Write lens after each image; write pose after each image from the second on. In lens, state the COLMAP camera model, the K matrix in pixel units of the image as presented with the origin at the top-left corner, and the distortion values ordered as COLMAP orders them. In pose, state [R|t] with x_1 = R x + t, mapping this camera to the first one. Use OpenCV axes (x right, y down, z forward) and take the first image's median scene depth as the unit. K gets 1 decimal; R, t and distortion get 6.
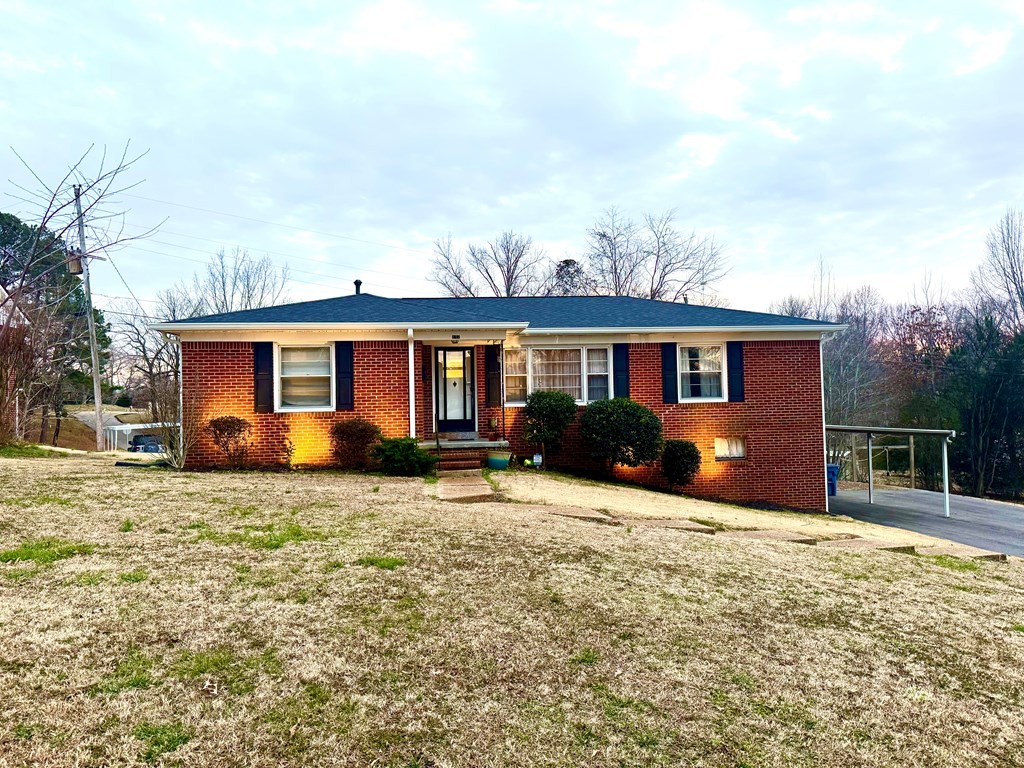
lens RADIAL K [[707.4, 0, 512.0], [0, 707.4, 384.0], [0, 0, 1]] dist [0.035544, -0.002128]
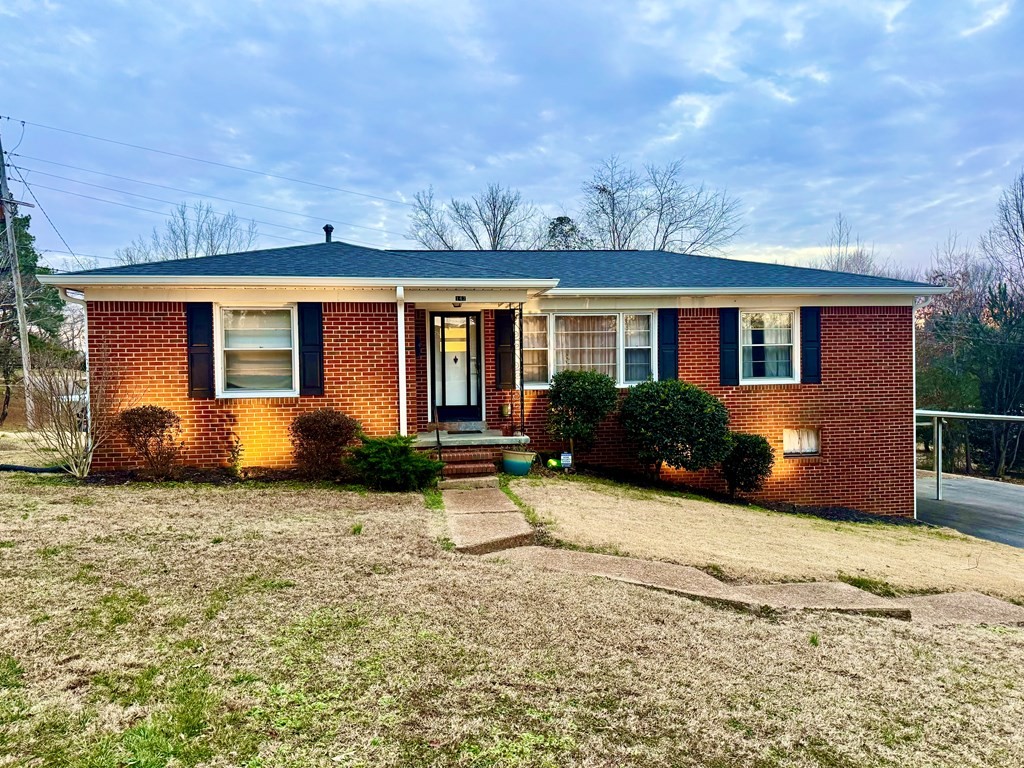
lens RADIAL K [[707.4, 0, 512.0], [0, 707.4, 384.0], [0, 0, 1]] dist [0.035544, -0.002128]
pose [[0.999376, 0.004096, 0.035094, -0.047160], [-0.005789, 0.998817, 0.048290, -0.011346], [-0.034854, -0.048463, 0.998217, 0.226867]]
